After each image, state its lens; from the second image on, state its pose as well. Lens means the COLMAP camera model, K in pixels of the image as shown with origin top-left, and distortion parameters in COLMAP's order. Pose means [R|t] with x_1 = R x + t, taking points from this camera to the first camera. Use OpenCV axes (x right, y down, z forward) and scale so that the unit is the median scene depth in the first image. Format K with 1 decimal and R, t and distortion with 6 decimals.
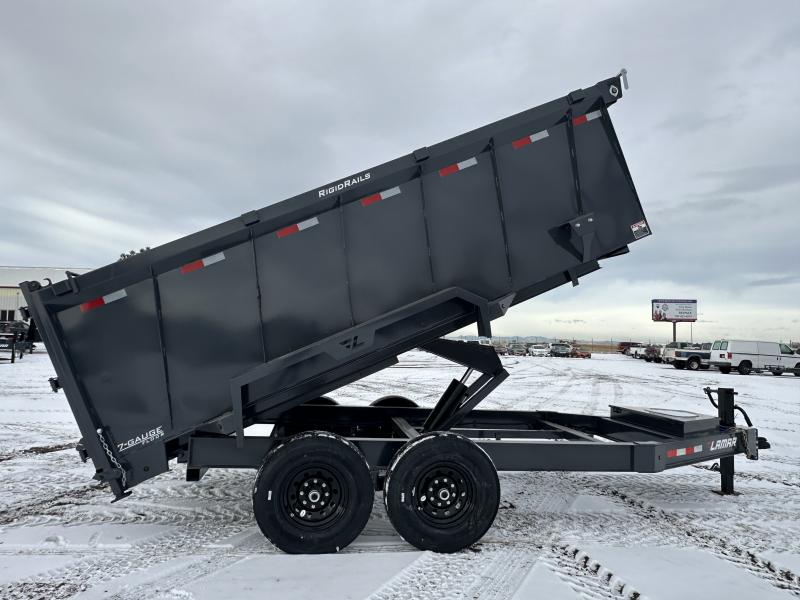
lens RADIAL K [[565.8, 0, 399.3], [0, 565.8, 309.6], [0, 0, 1]] dist [-0.006854, 0.000825]
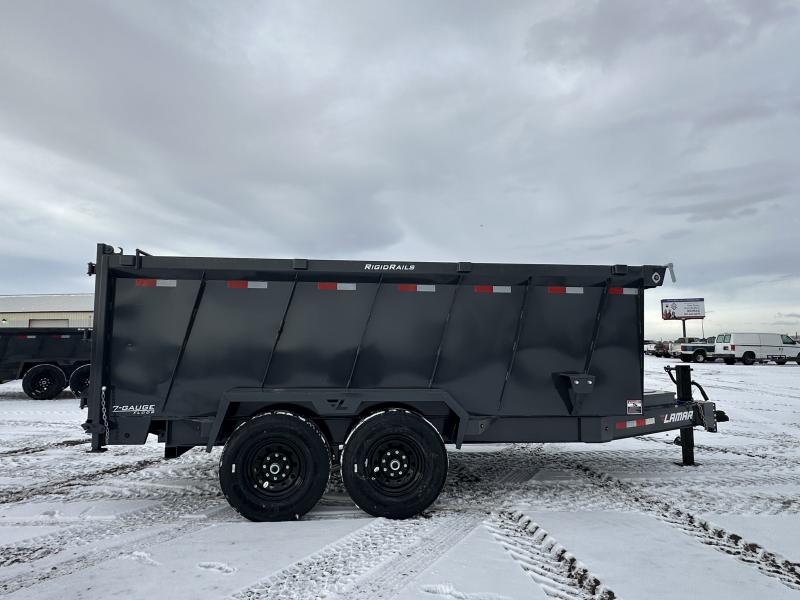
lens RADIAL K [[511.3, 0, 399.8], [0, 511.3, 303.7], [0, 0, 1]] dist [-0.008184, 0.003278]
pose [[0.997532, -0.042038, -0.056236, 0.146842], [0.040242, 0.998655, -0.032695, 0.045969], [0.057535, 0.030351, 0.997882, 0.008687]]
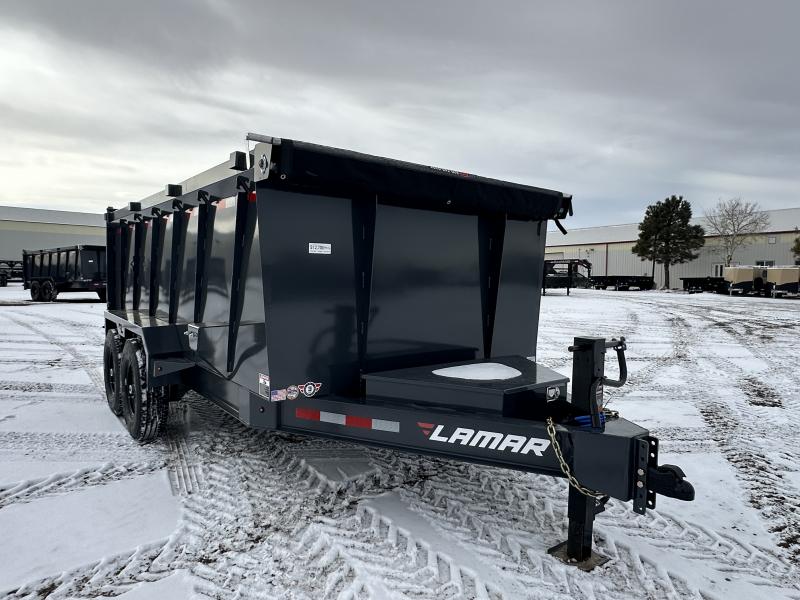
lens RADIAL K [[511.3, 0, 399.8], [0, 511.3, 303.7], [0, 0, 1]] dist [-0.008184, 0.003278]
pose [[0.481395, 0.019920, -0.876277, 1.190898], [0.051790, 0.997349, 0.051124, 0.114770], [0.874972, -0.069993, 0.479087, 0.921684]]
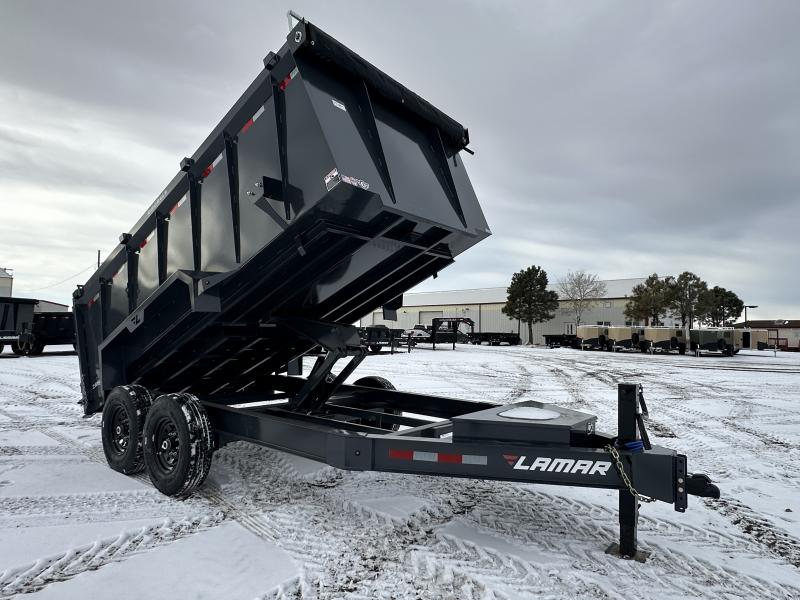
lens RADIAL K [[486.8, 0, 400.0], [0, 486.8, 300.0], [0, 0, 1]] dist [-0.002106, 0.000614]
pose [[0.679674, -0.067892, -0.730366, 1.110586], [0.041032, 0.997667, -0.054555, 0.090361], [0.732366, 0.007111, 0.680874, 0.612912]]
